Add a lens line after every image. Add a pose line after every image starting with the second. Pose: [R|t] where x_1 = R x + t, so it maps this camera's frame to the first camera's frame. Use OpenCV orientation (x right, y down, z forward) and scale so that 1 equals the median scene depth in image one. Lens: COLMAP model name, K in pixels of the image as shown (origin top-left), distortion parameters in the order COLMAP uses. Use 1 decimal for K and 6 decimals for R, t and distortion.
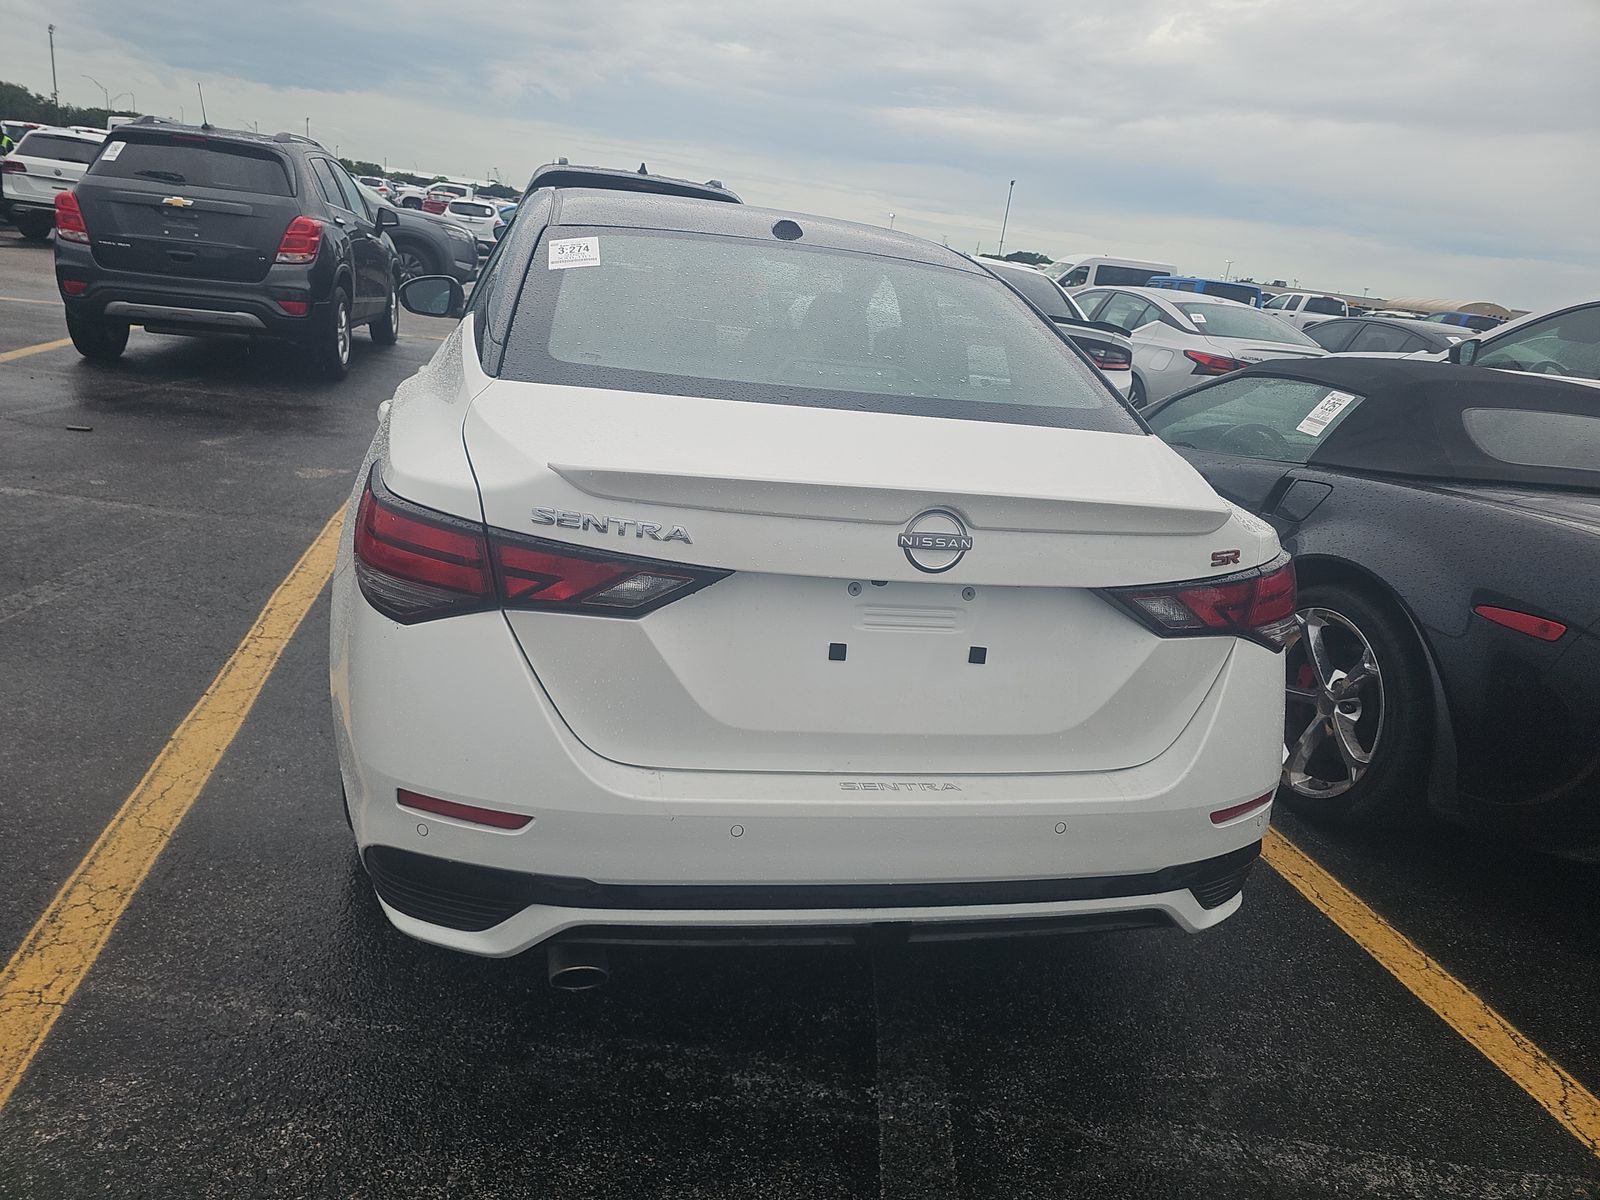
lens RADIAL K [[1102.6, 0, 799.1], [0, 1102.6, 619.8], [0, 0, 1]] dist [0.064792, -0.090049]
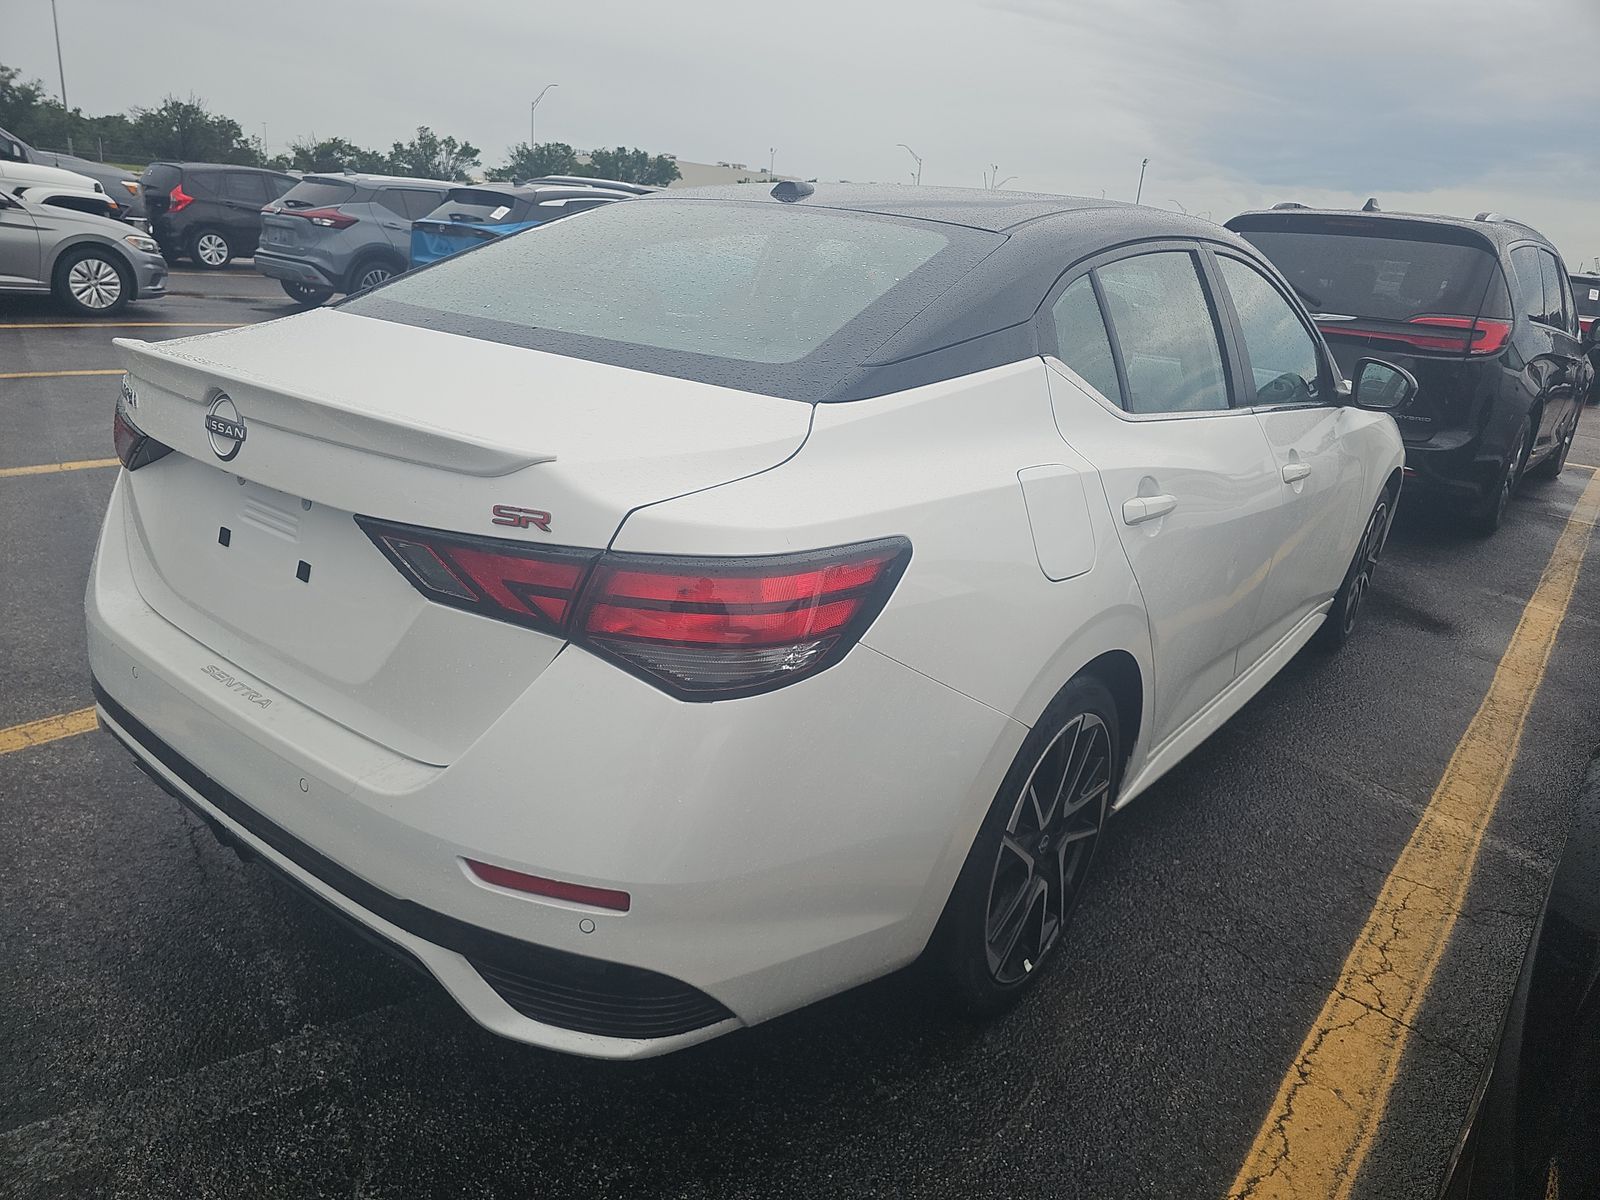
lens RADIAL K [[1102.6, 0, 799.1], [0, 1102.6, 619.8], [0, 0, 1]] dist [0.064792, -0.090049]
pose [[0.617347, 0.192971, -0.762657, 1.015557], [-0.260290, 0.964951, 0.033460, -0.059930], [0.742383, 0.177855, 0.645938, 0.643604]]
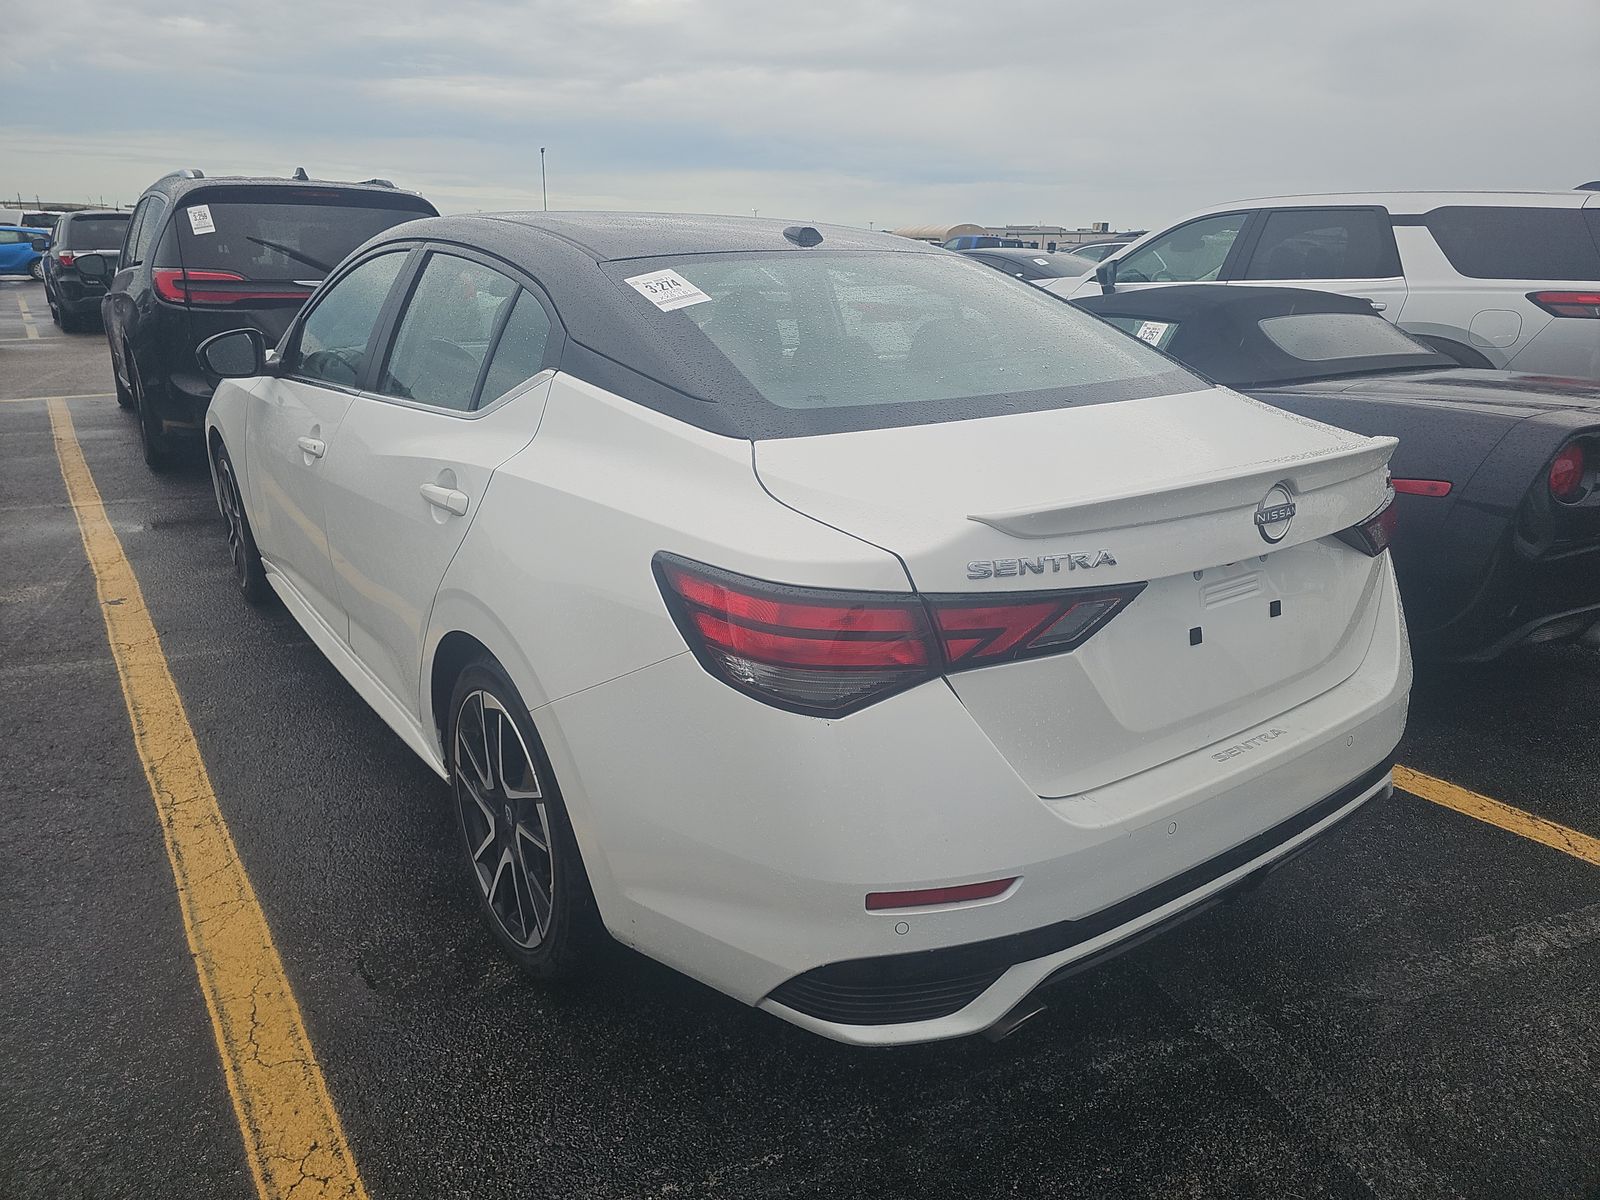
lens RADIAL K [[1096.9, 0, 829.4], [0, 1096.9, 600.7], [0, 0, 1]] dist [0.065868, -0.087036]
pose [[0.901123, -0.228551, 0.368432, -0.566258], [0.222538, 0.973115, 0.059367, -0.123124], [-0.372095, 0.028493, 0.927757, 0.133253]]
